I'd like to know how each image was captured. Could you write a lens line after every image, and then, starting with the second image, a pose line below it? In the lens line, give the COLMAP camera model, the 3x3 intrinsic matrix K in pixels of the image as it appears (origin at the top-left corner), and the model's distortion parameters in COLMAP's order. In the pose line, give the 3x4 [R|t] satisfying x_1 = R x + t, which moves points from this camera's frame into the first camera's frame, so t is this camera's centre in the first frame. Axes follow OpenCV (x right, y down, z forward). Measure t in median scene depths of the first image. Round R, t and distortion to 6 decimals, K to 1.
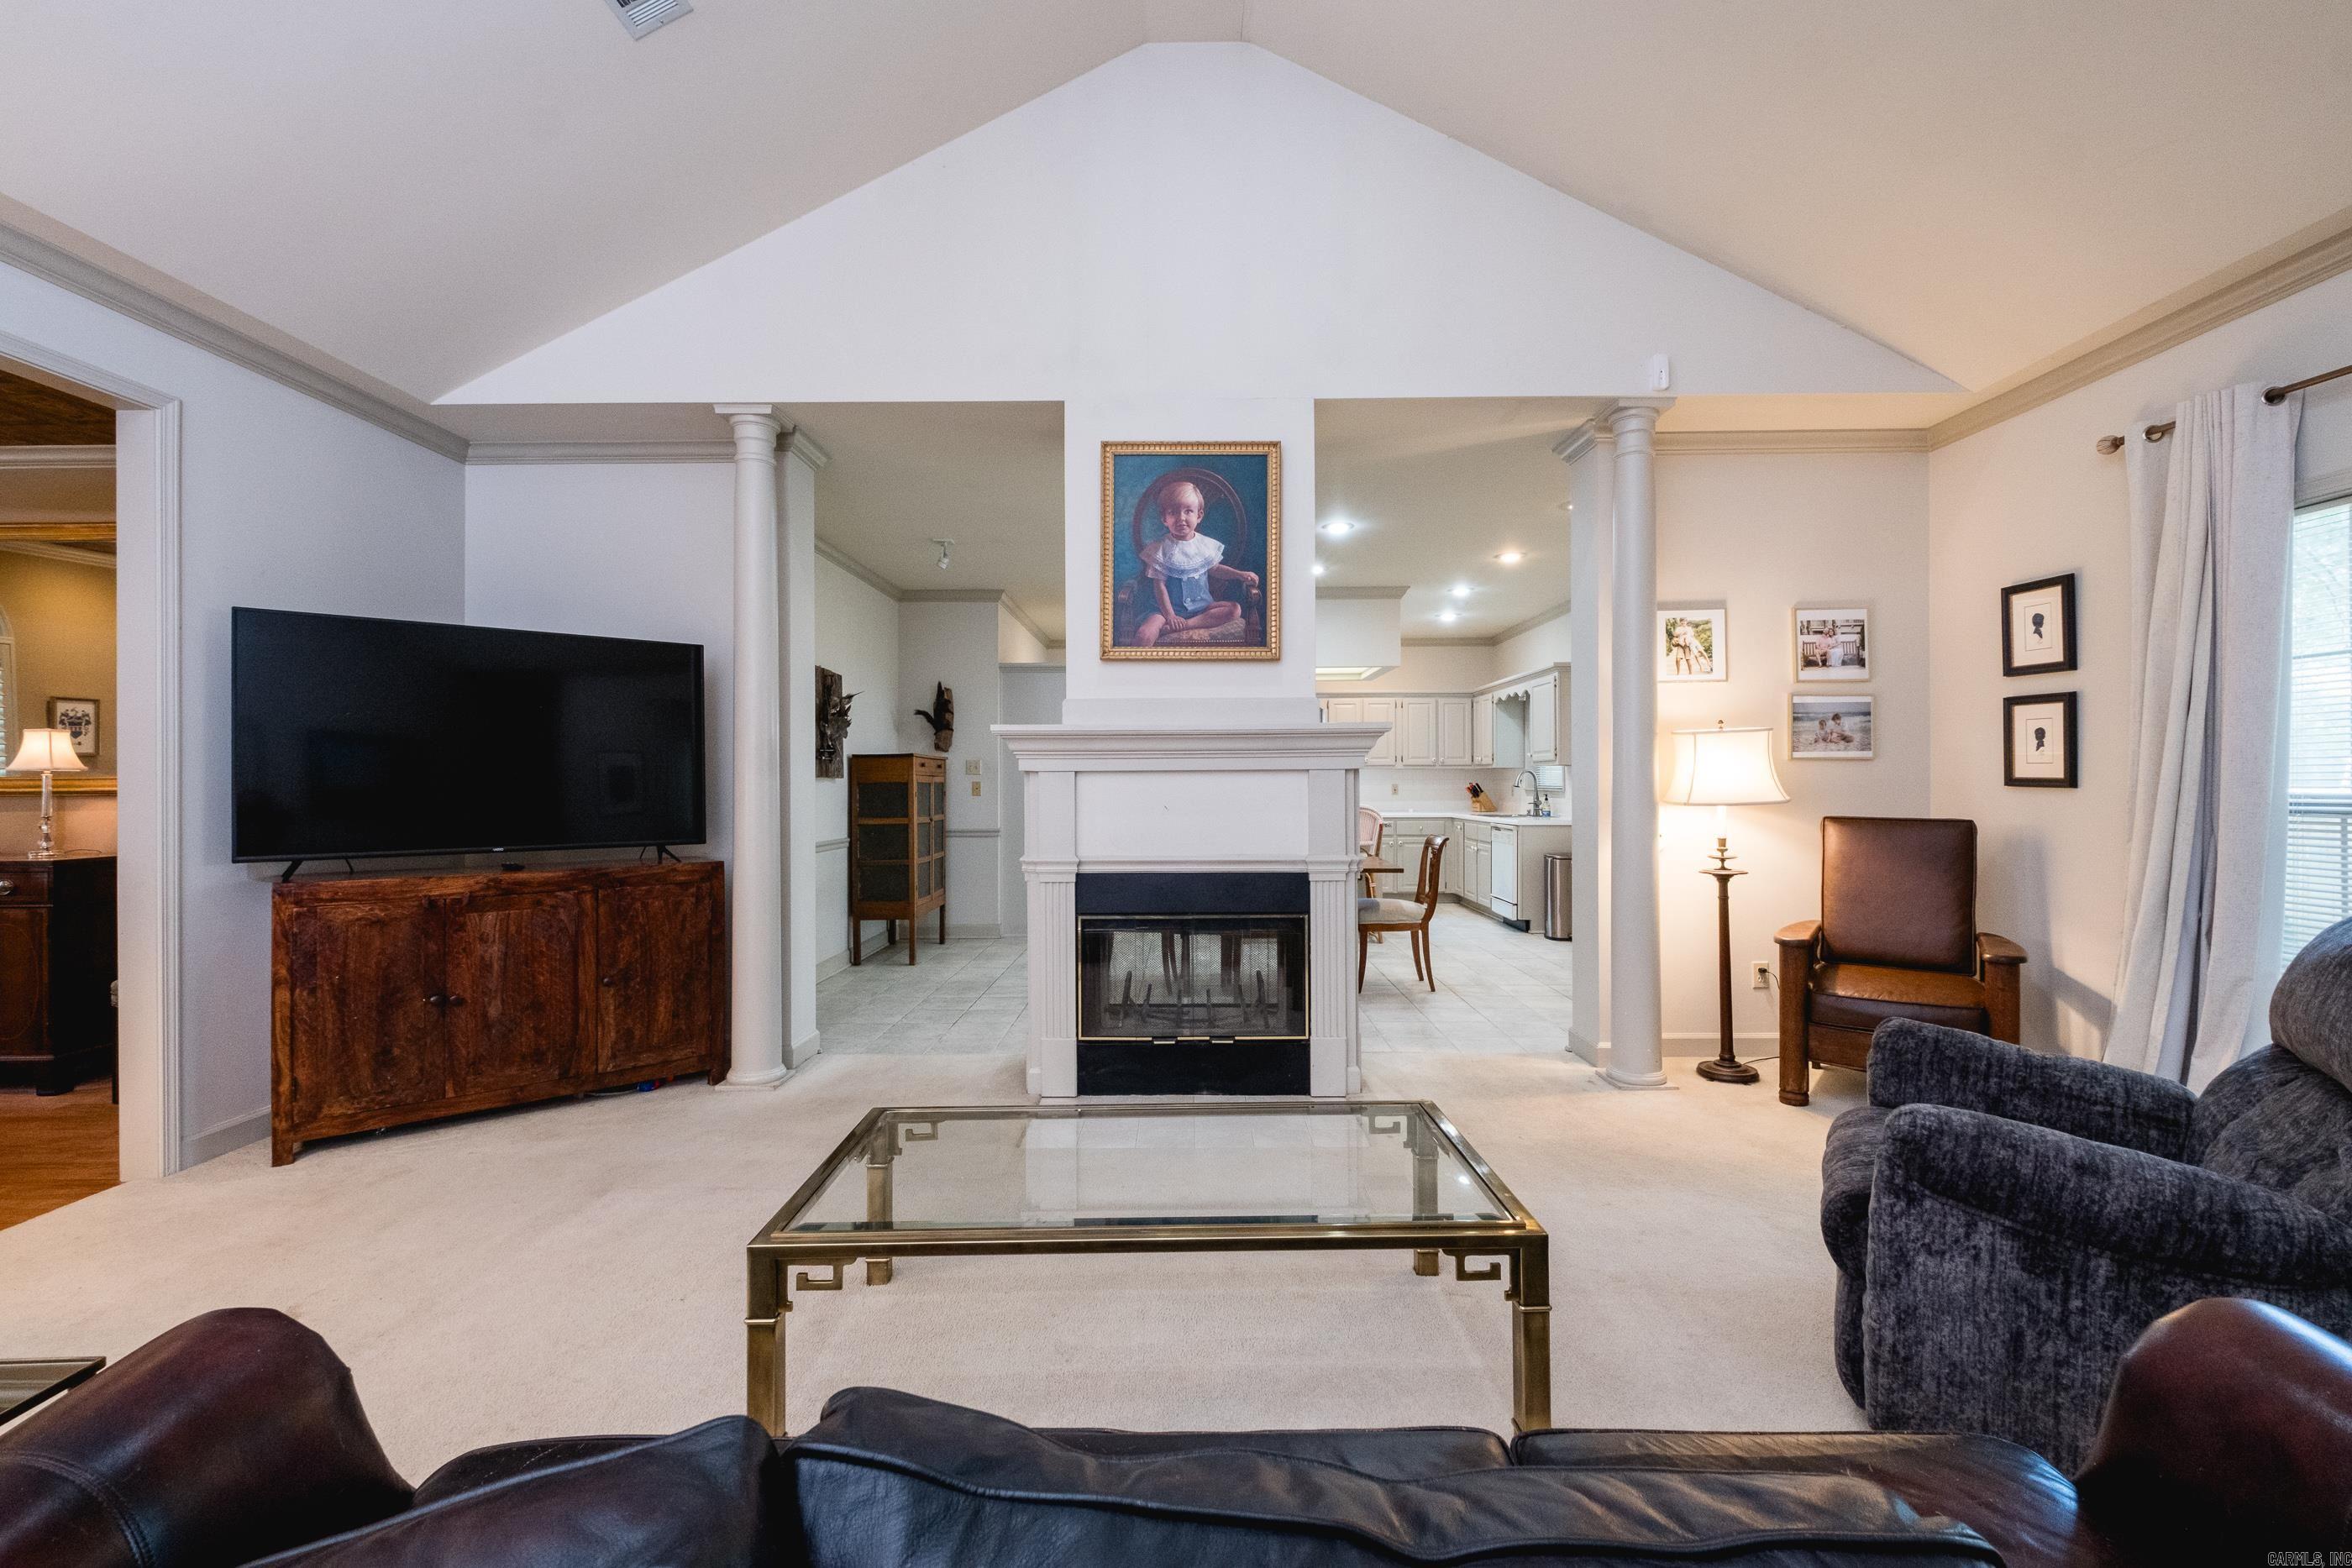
lens RADIAL K [[1014.0, 0, 1179.0], [0, 1014.0, 779.6], [0, 0, 1]] dist [0.006249, -0.005551]
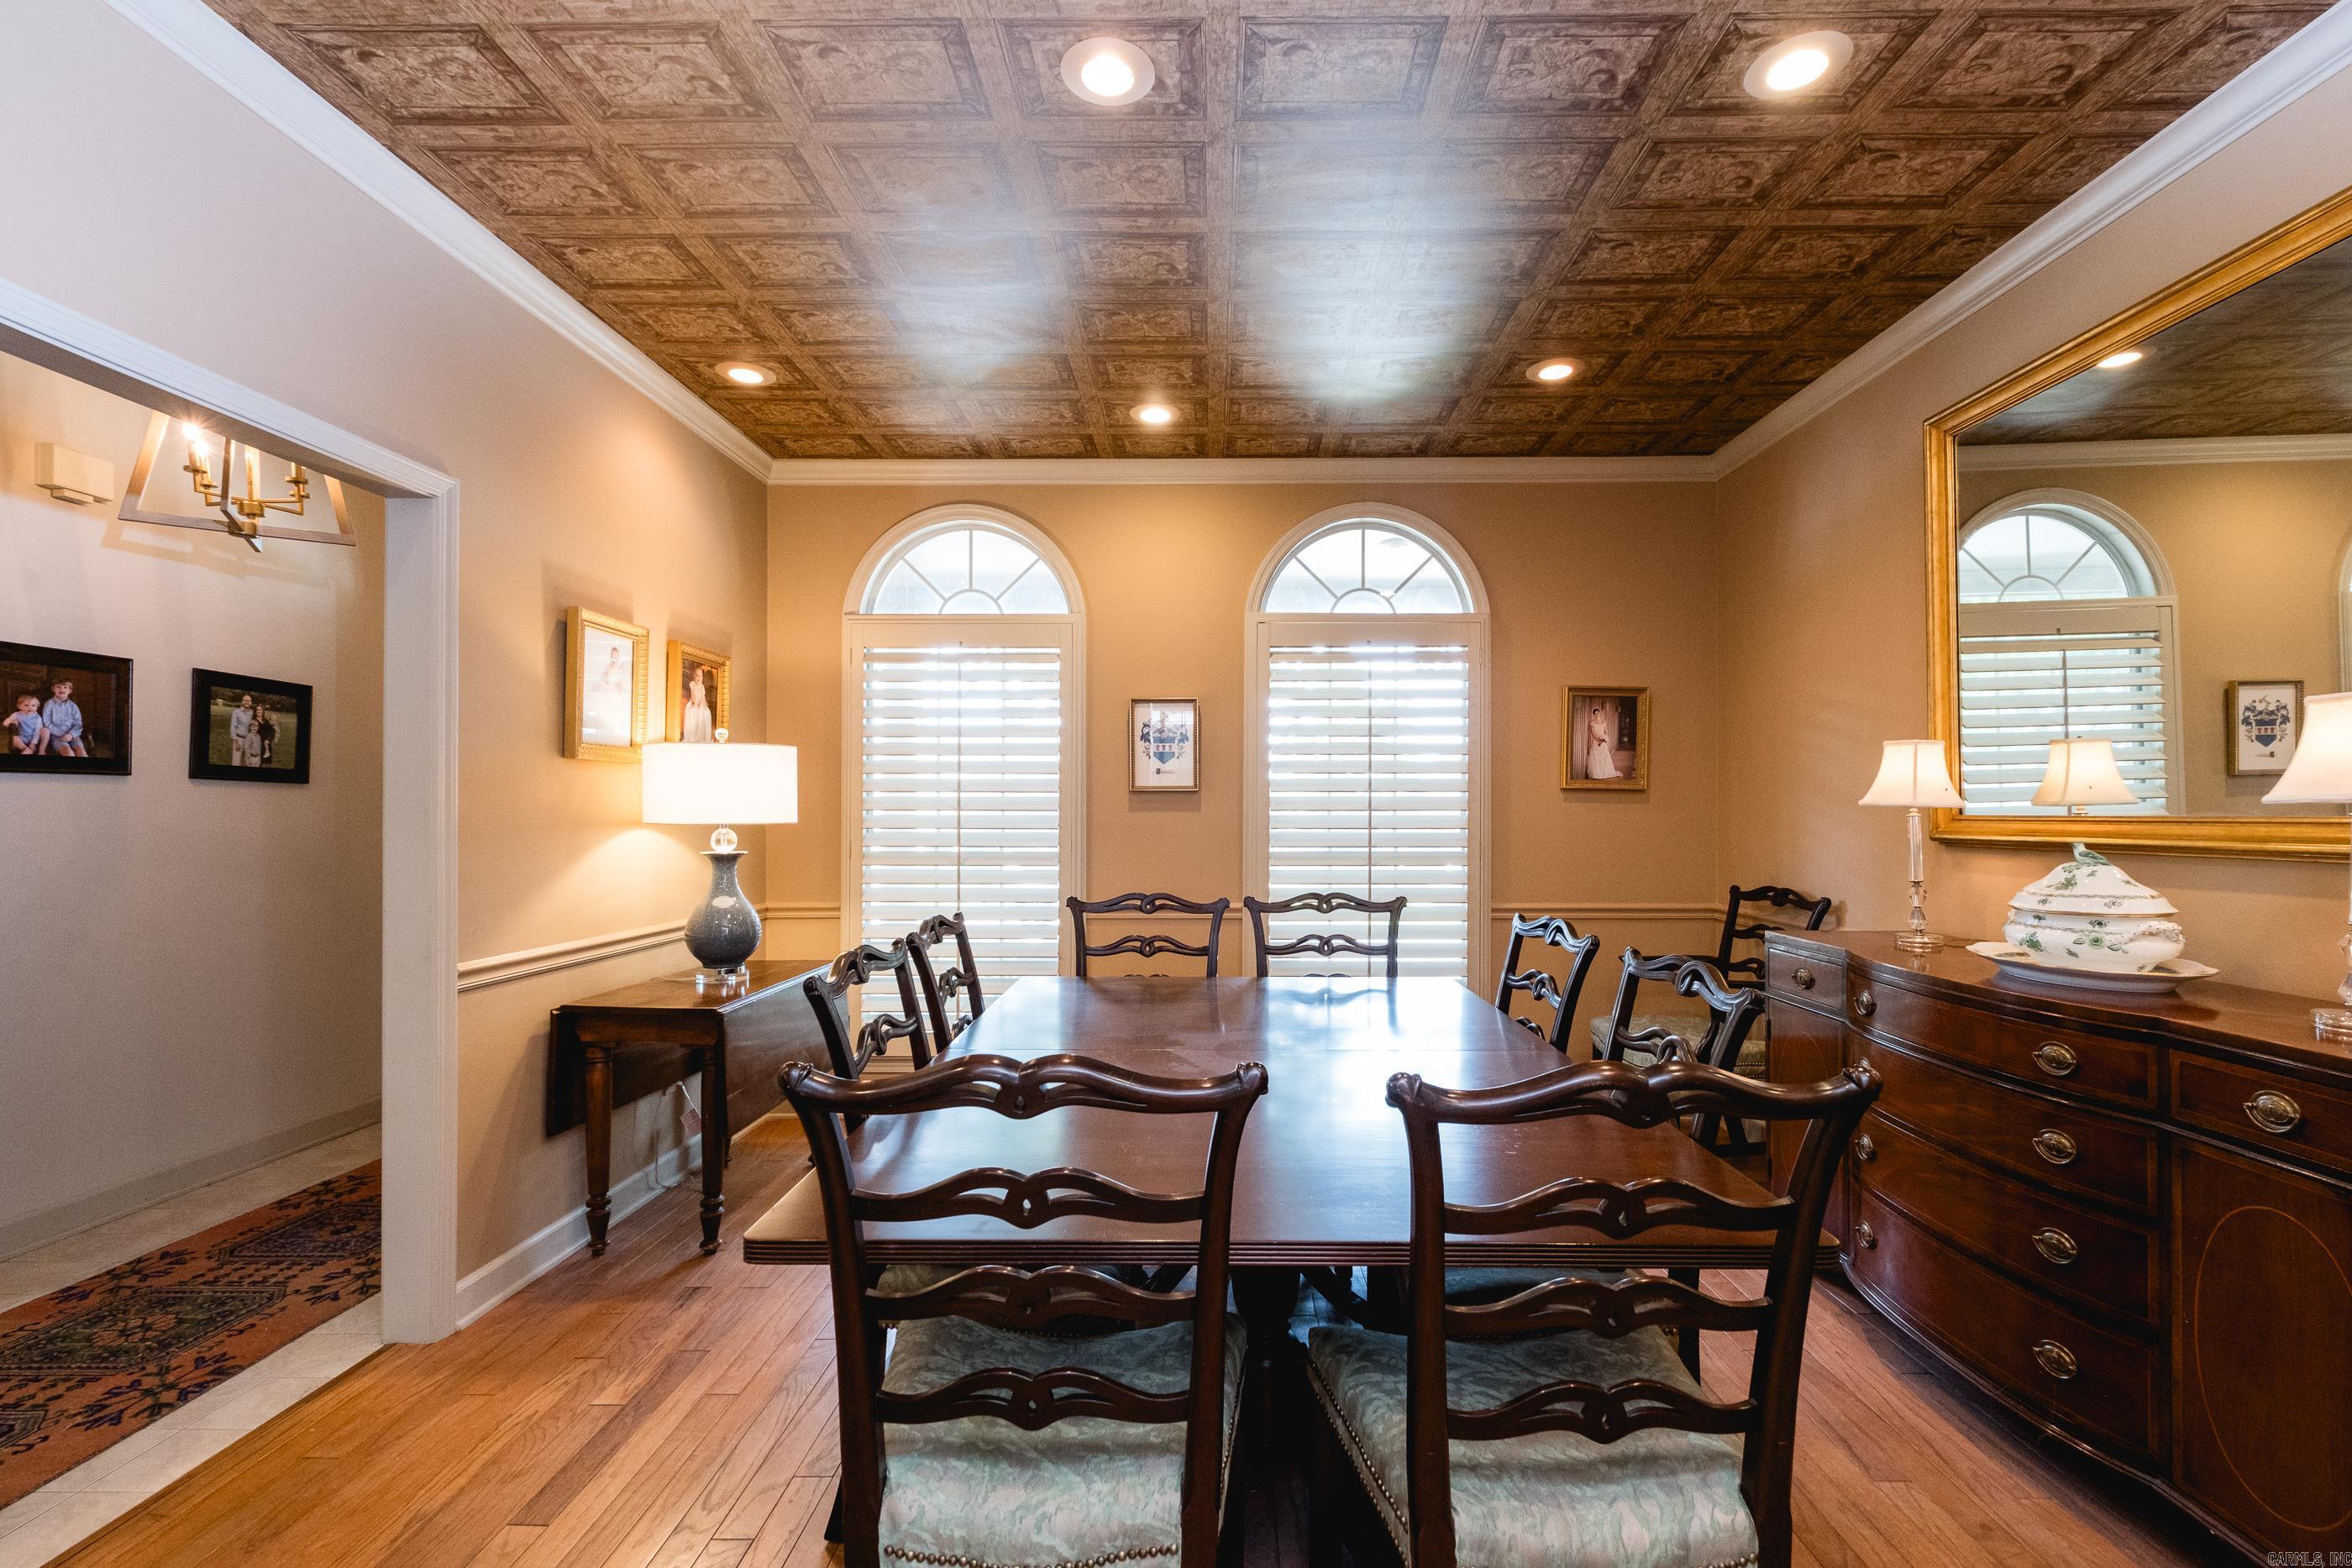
lens RADIAL K [[1042.0, 0, 1190.5], [0, 1042.0, 792.5], [0, 0, 1]] dist [-0.000909, -0.000428]
pose [[-0.010697, -0.014560, -0.999837, -0.788447], [0.001726, 0.999892, -0.014579, -0.007999], [0.999941, -0.001882, -0.010671, 0.618513]]
